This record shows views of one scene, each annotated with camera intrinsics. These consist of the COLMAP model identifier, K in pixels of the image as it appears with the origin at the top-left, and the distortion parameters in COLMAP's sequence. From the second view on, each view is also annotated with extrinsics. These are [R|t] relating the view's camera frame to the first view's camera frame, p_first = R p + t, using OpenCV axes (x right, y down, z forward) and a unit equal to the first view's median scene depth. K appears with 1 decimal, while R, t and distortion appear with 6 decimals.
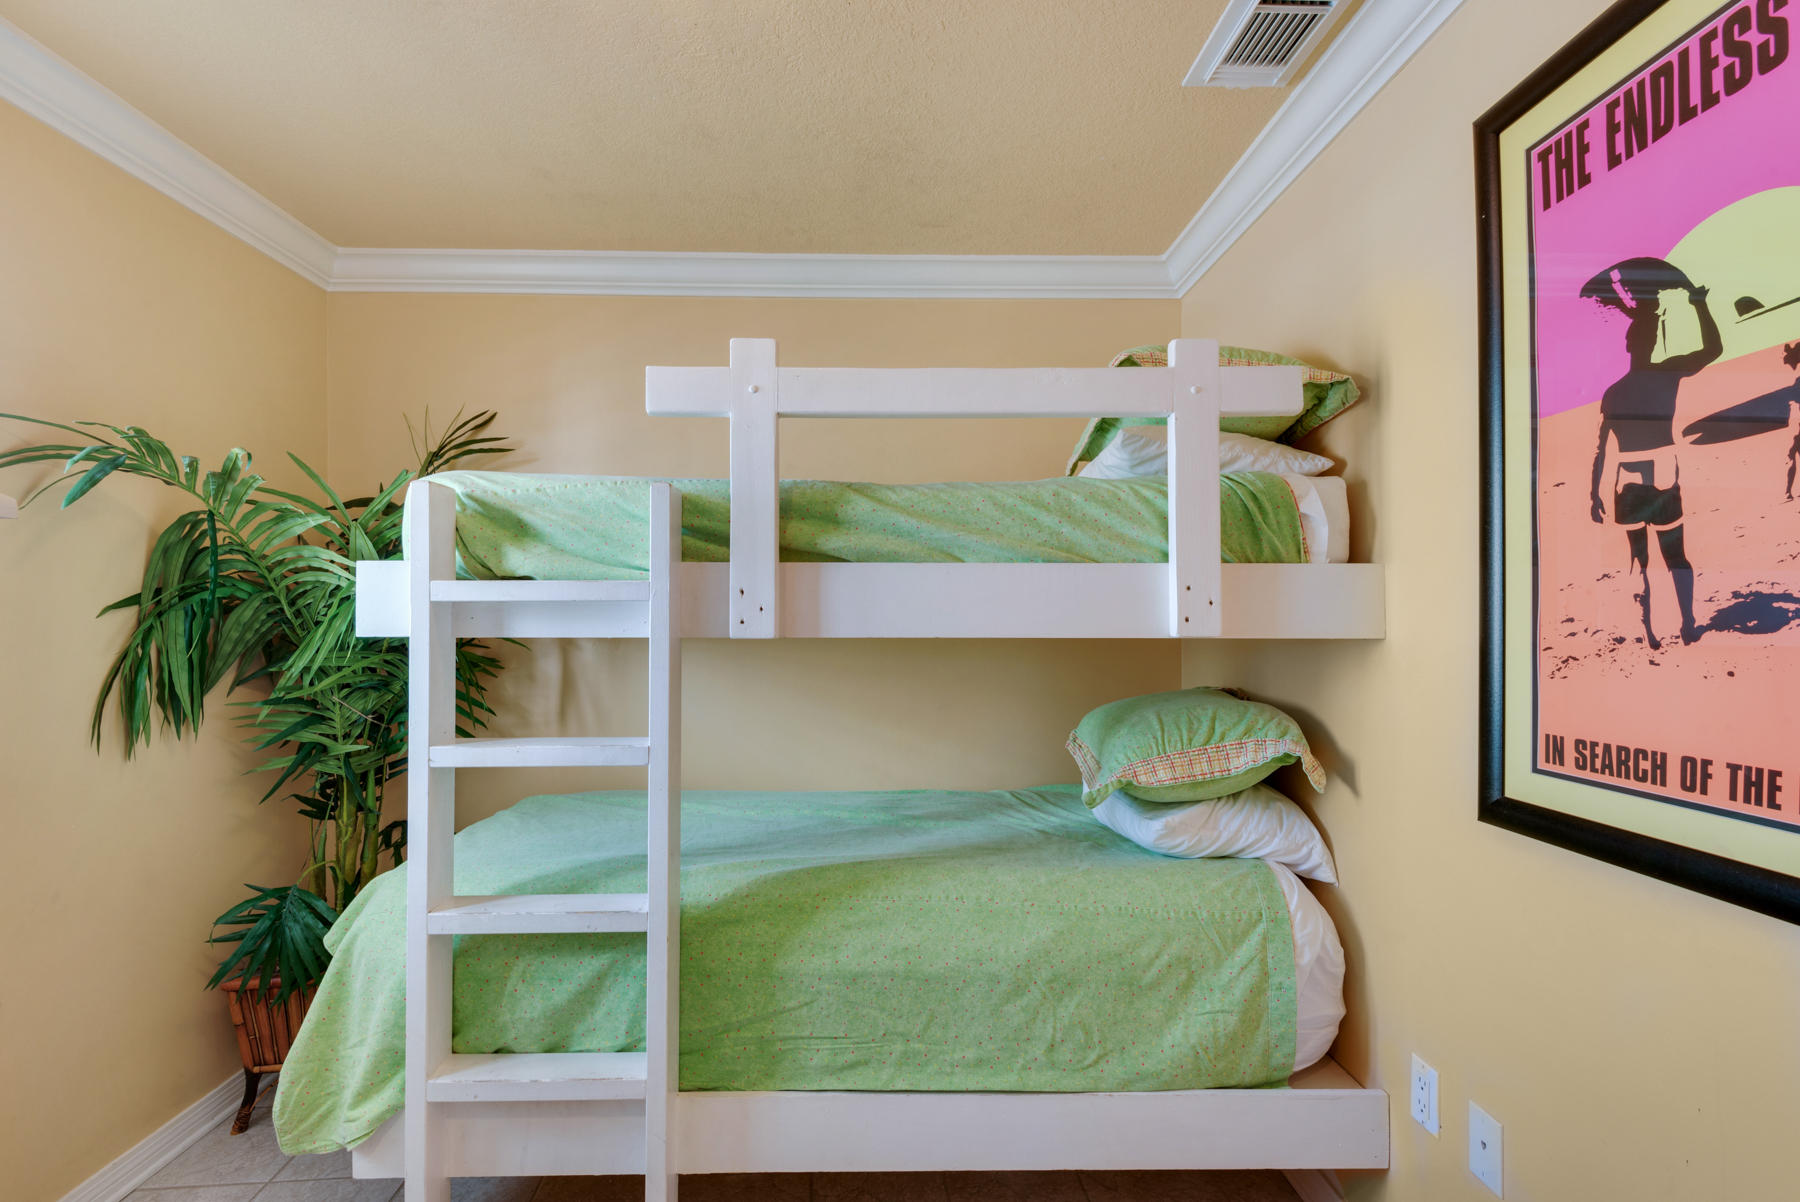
lens RADIAL K [[801.2, 0, 897.0], [0, 801.2, 609.9], [0, 0, 1]] dist [-0.001206, -0.000710]
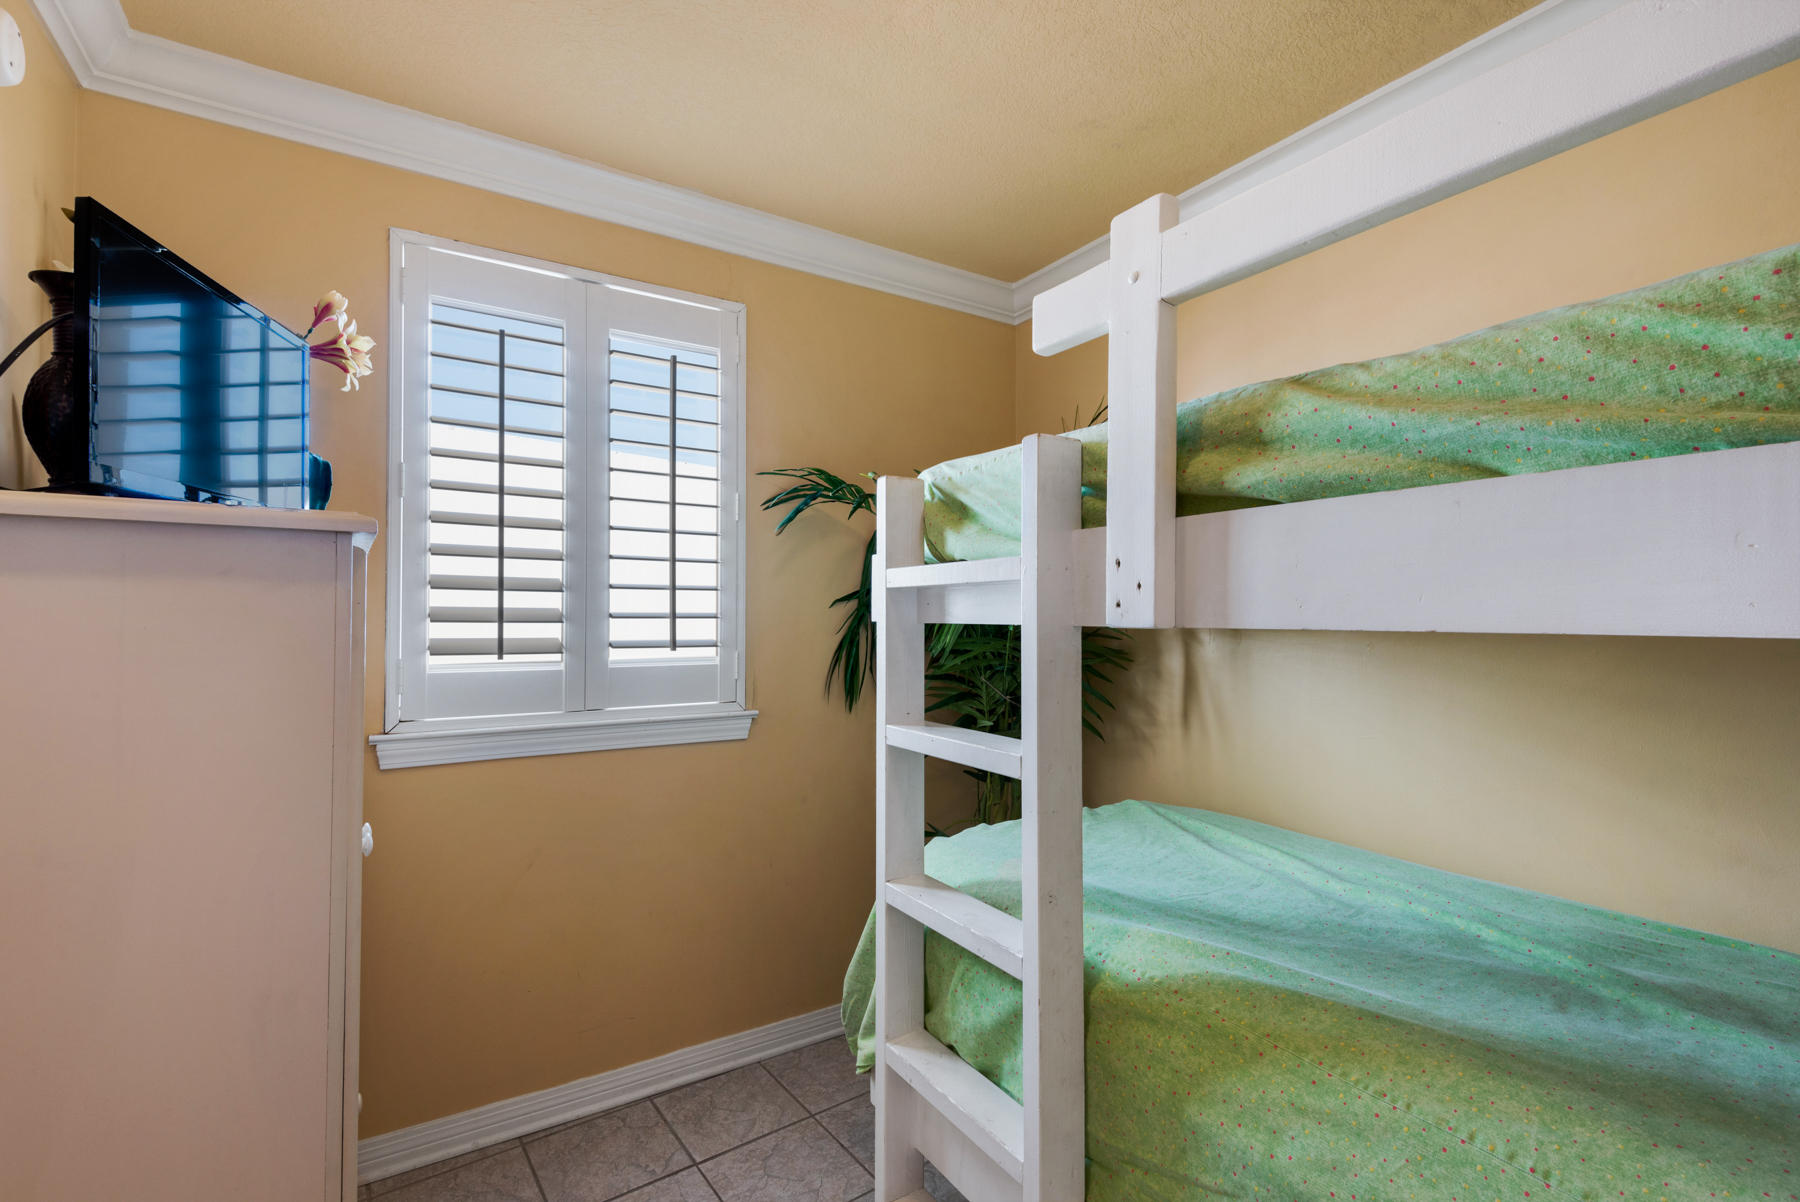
lens RADIAL K [[806.4, 0, 891.3], [0, 806.4, 606.3], [0, 0, 1]] dist [0.019398, -0.016686]
pose [[0.500998, -0.009053, -0.865401, 0.319869], [0.008070, 0.999951, -0.005788, 0.018209], [0.865411, -0.004083, 0.501046, 0.434836]]
